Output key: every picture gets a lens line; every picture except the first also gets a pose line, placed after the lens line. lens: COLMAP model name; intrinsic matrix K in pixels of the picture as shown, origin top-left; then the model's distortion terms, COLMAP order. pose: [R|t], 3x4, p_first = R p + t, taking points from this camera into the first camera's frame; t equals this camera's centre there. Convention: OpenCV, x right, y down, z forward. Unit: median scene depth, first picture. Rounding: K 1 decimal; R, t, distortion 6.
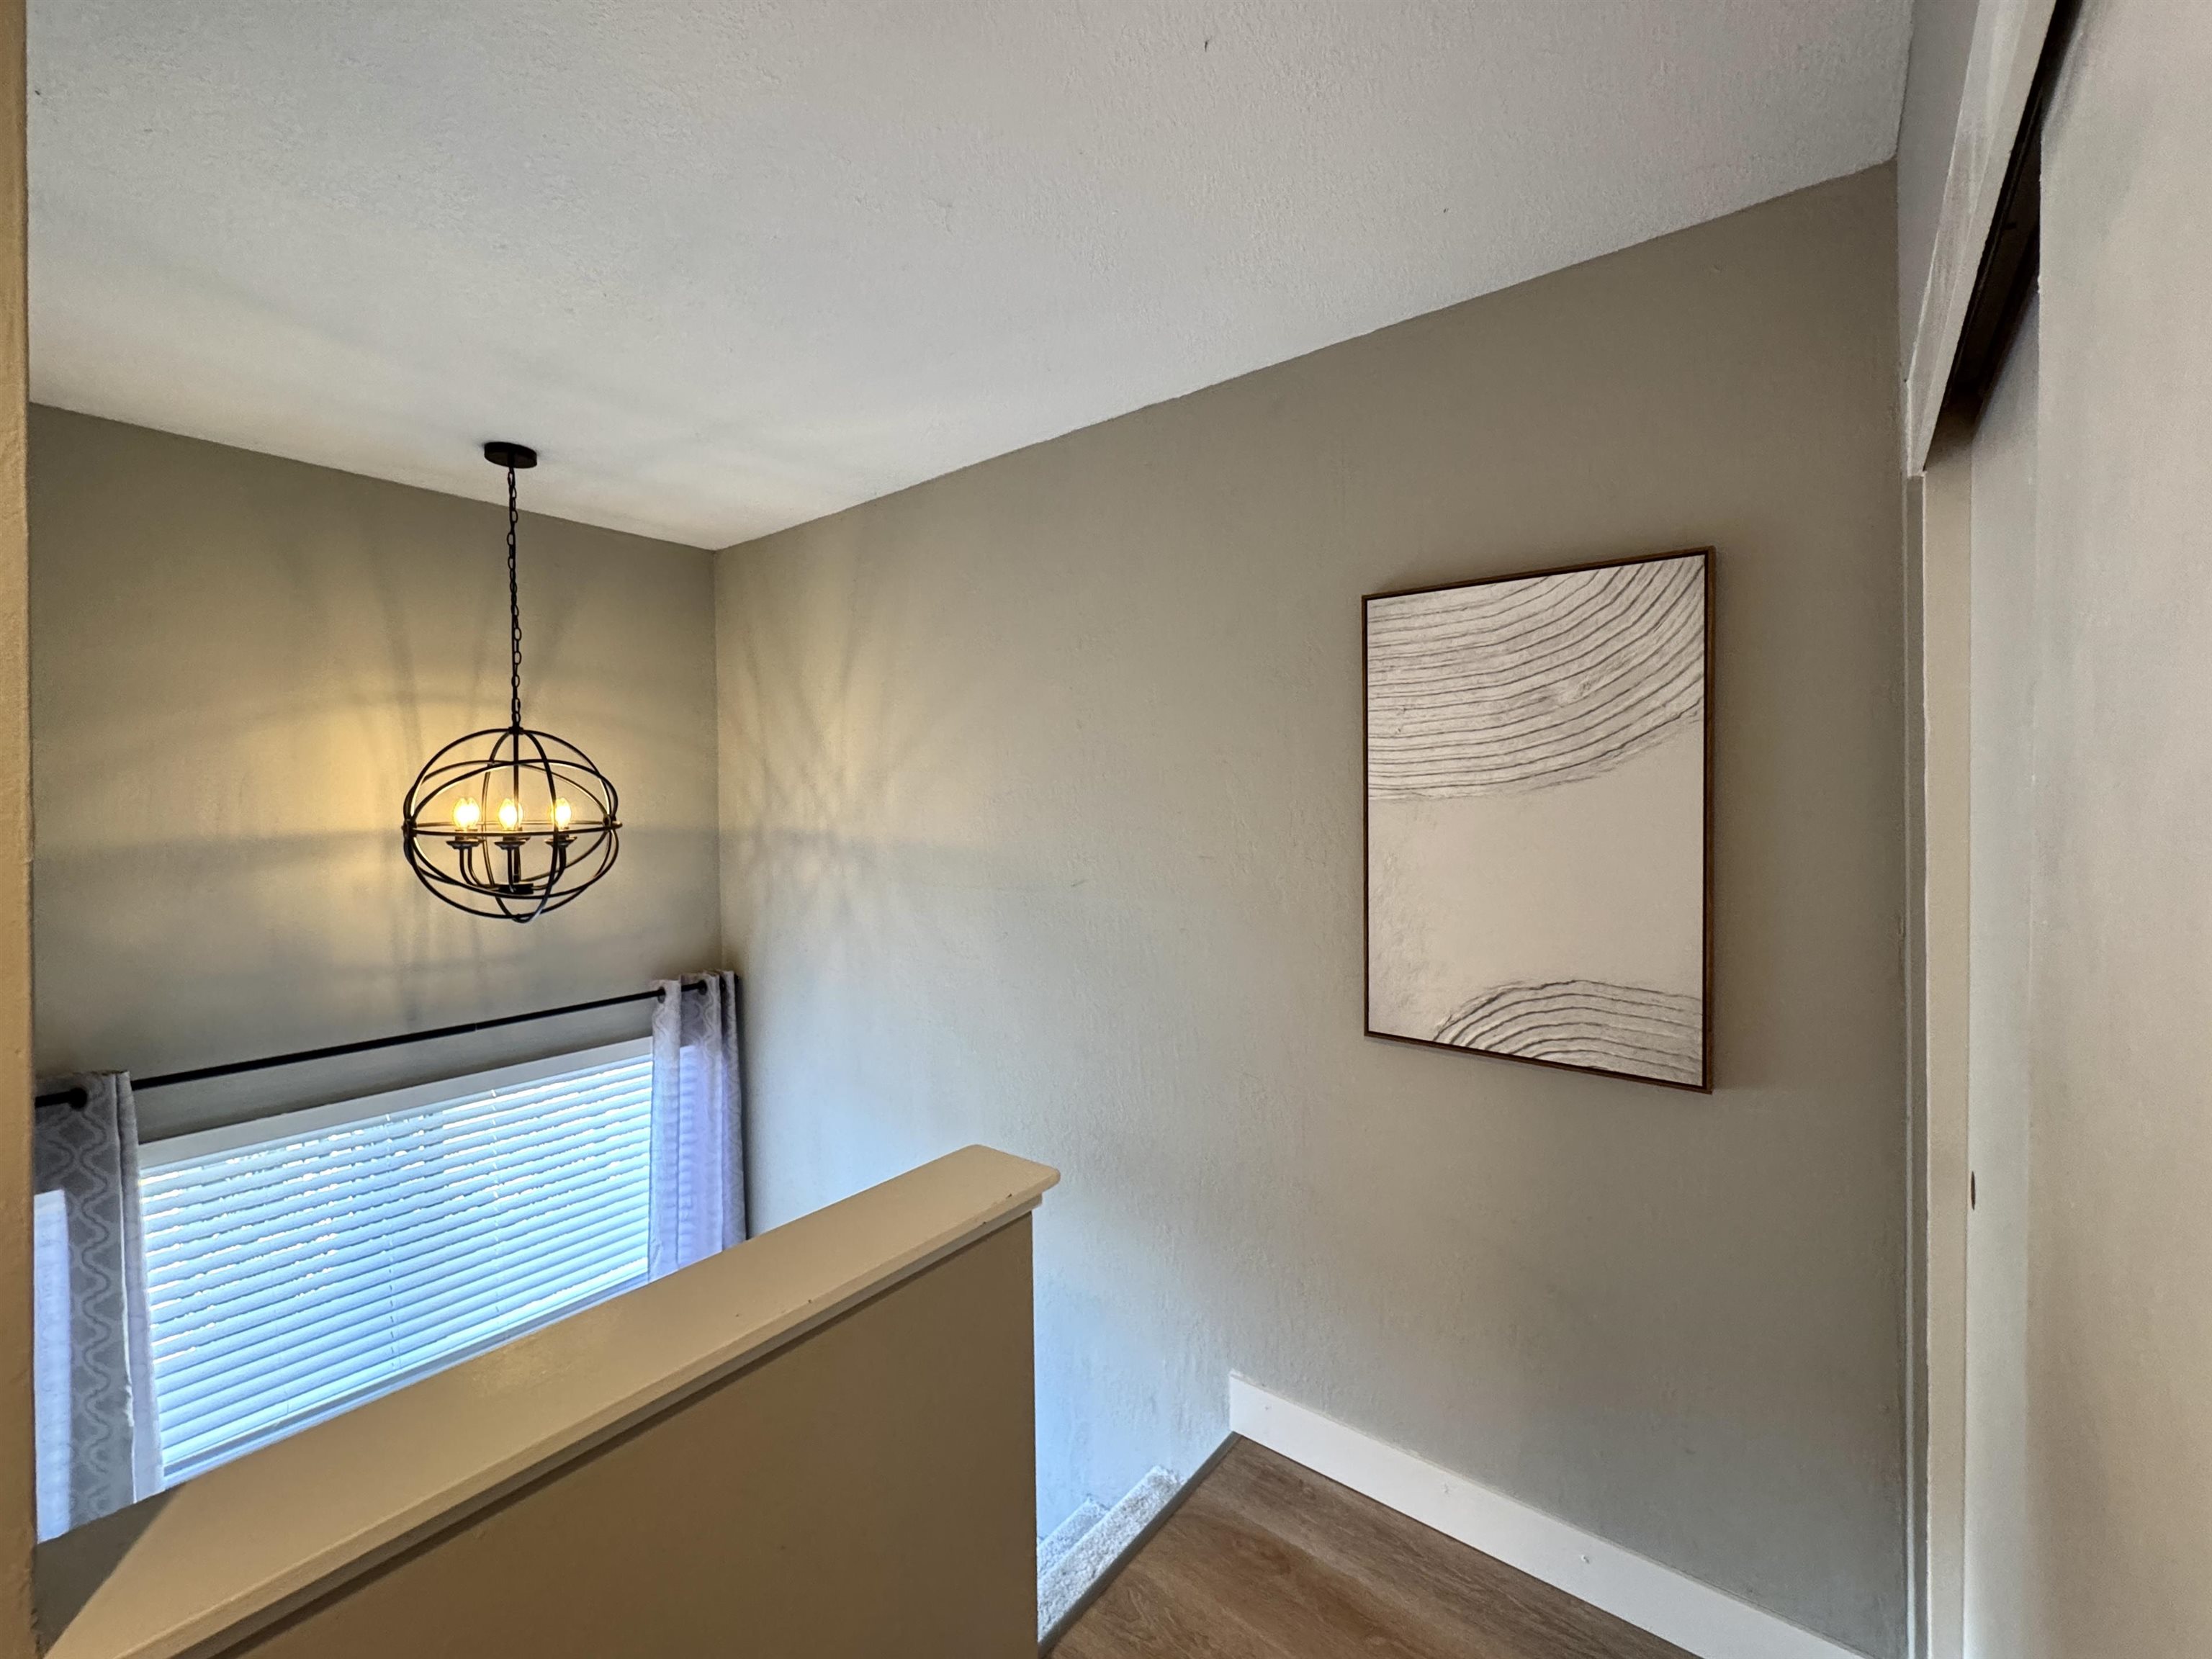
lens RADIAL K [[941.8, 0, 1106.0], [0, 941.8, 829.5], [0, 0, 1]] dist [-0.008317, 0.000460]
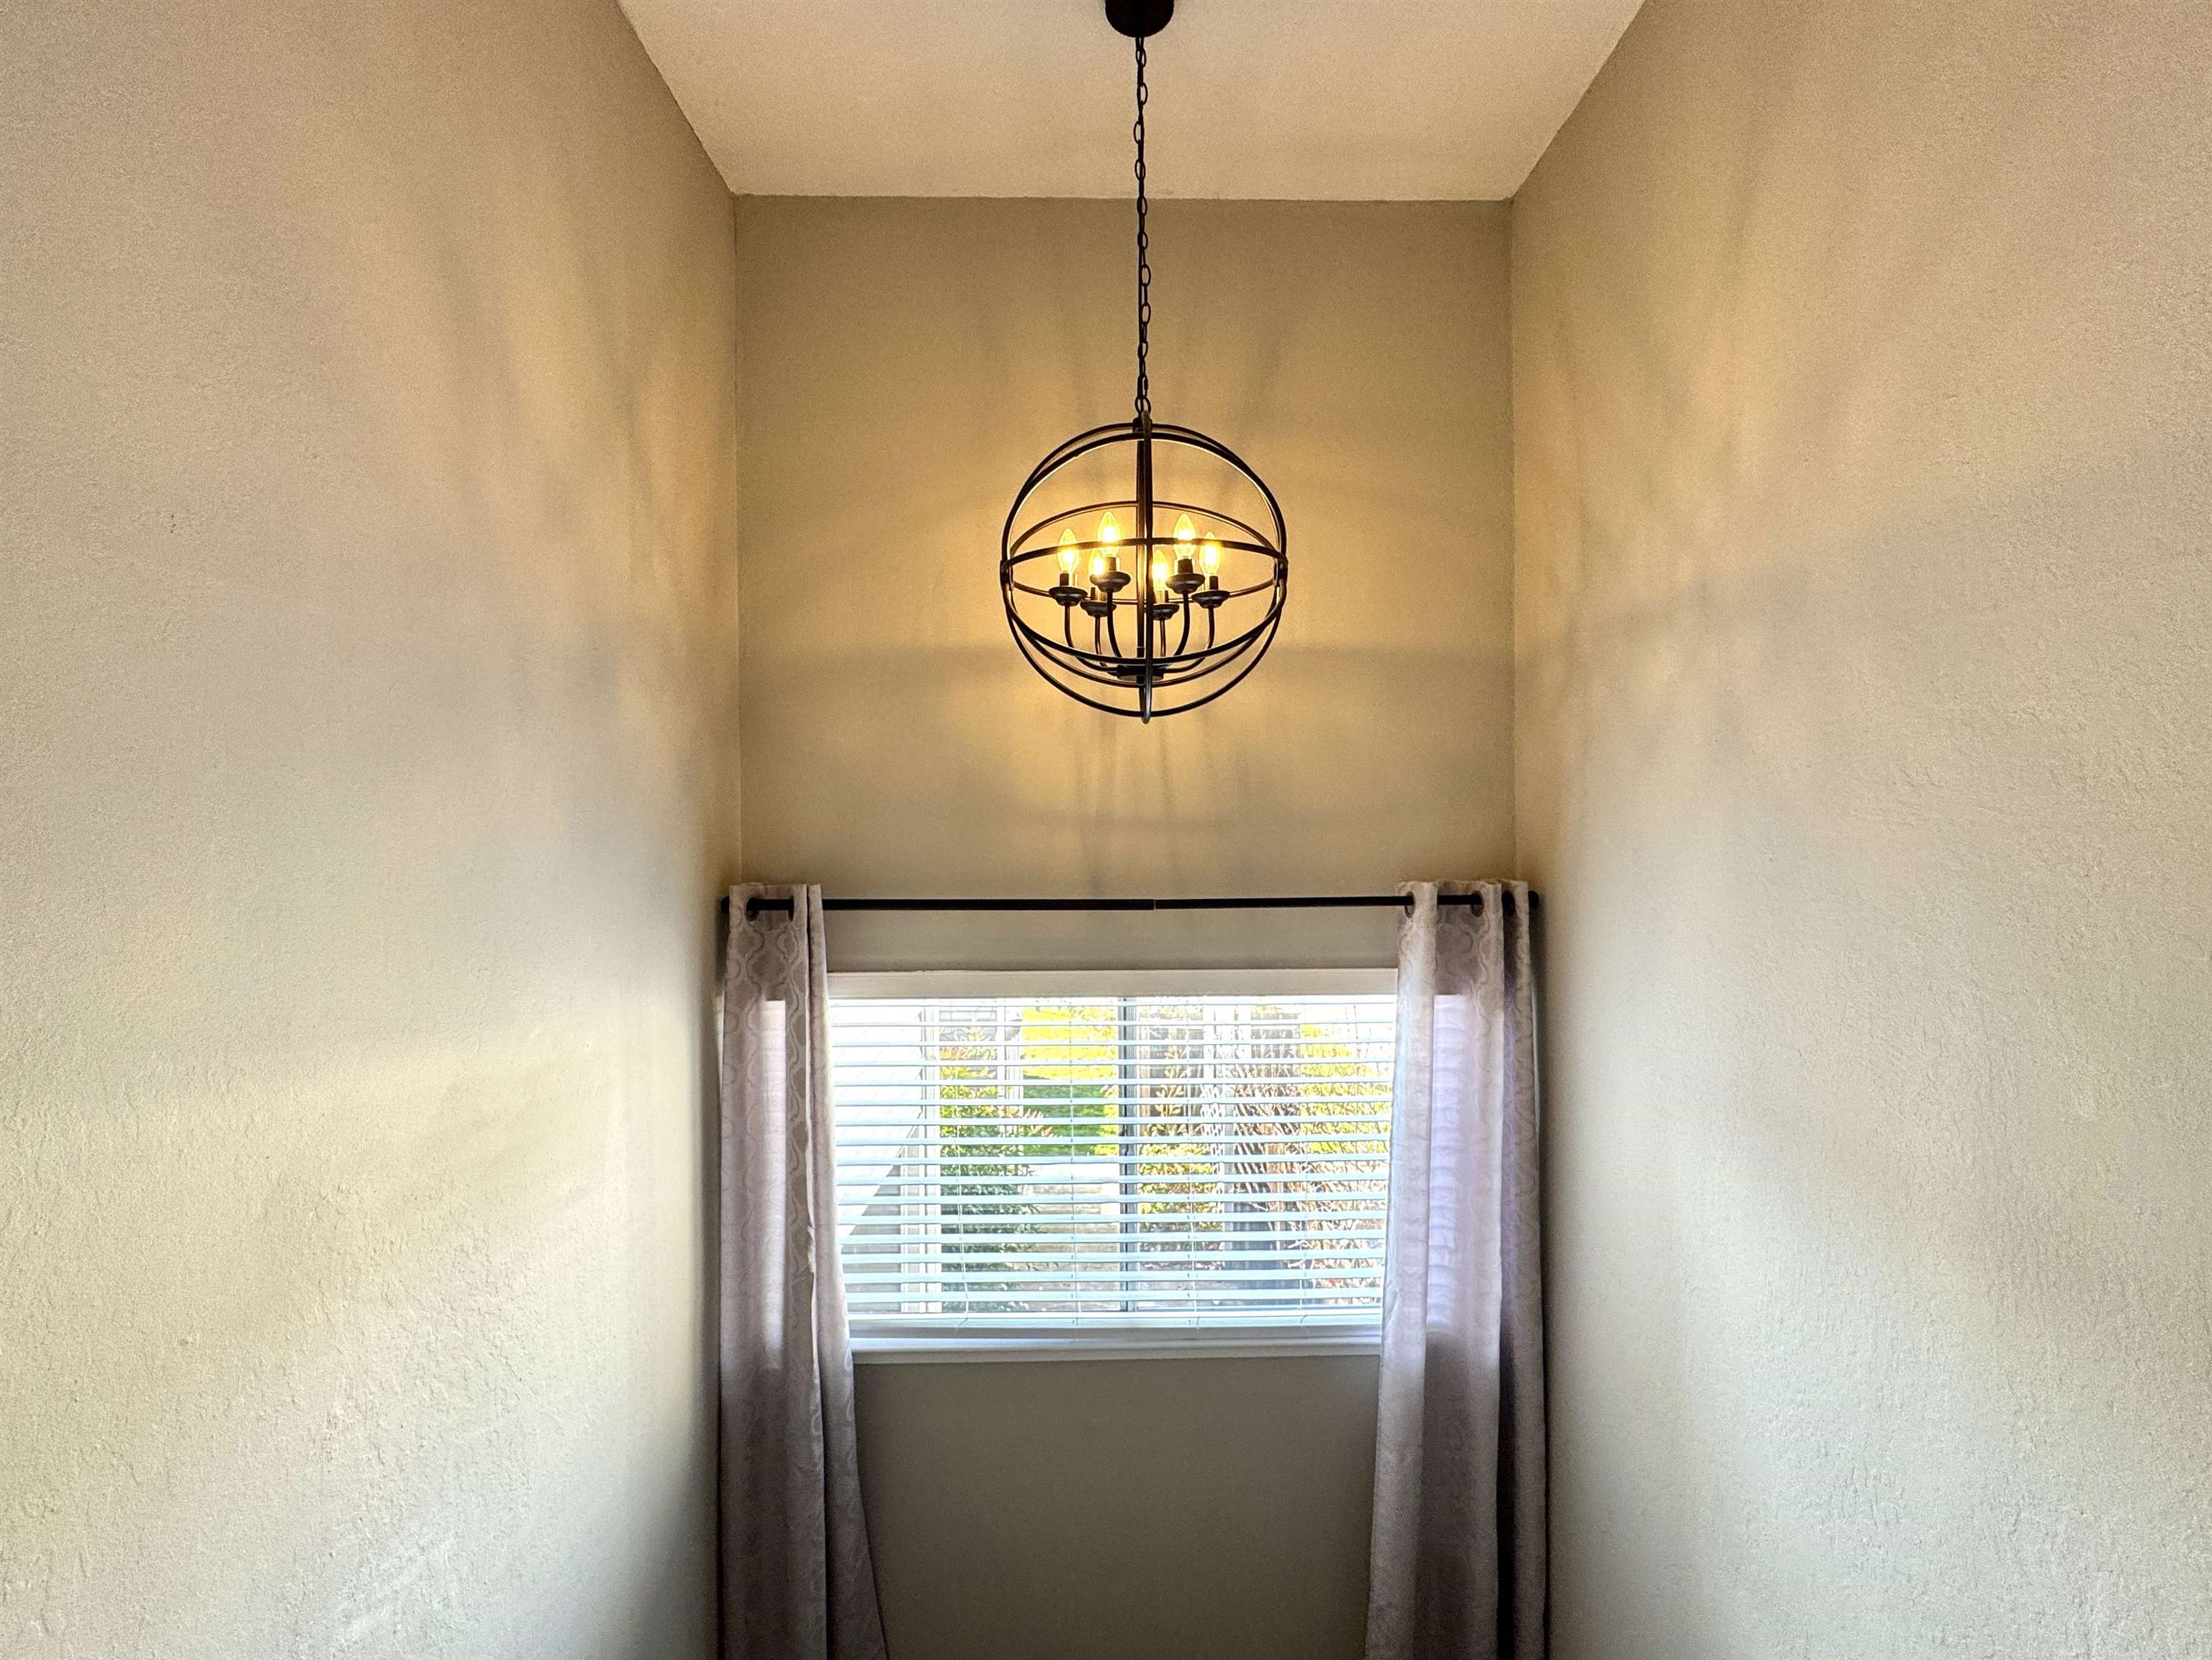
lens RADIAL K [[942.0, 0, 1106.0], [0, 942.0, 830.0], [0, 0, 1]] dist [-0.008317, 0.000460]
pose [[0.612357, 0.010558, -0.790511, -0.092234], [-0.030232, 0.999492, -0.010069, 0.137883], [0.790003, 0.030065, 0.612366, 0.441039]]
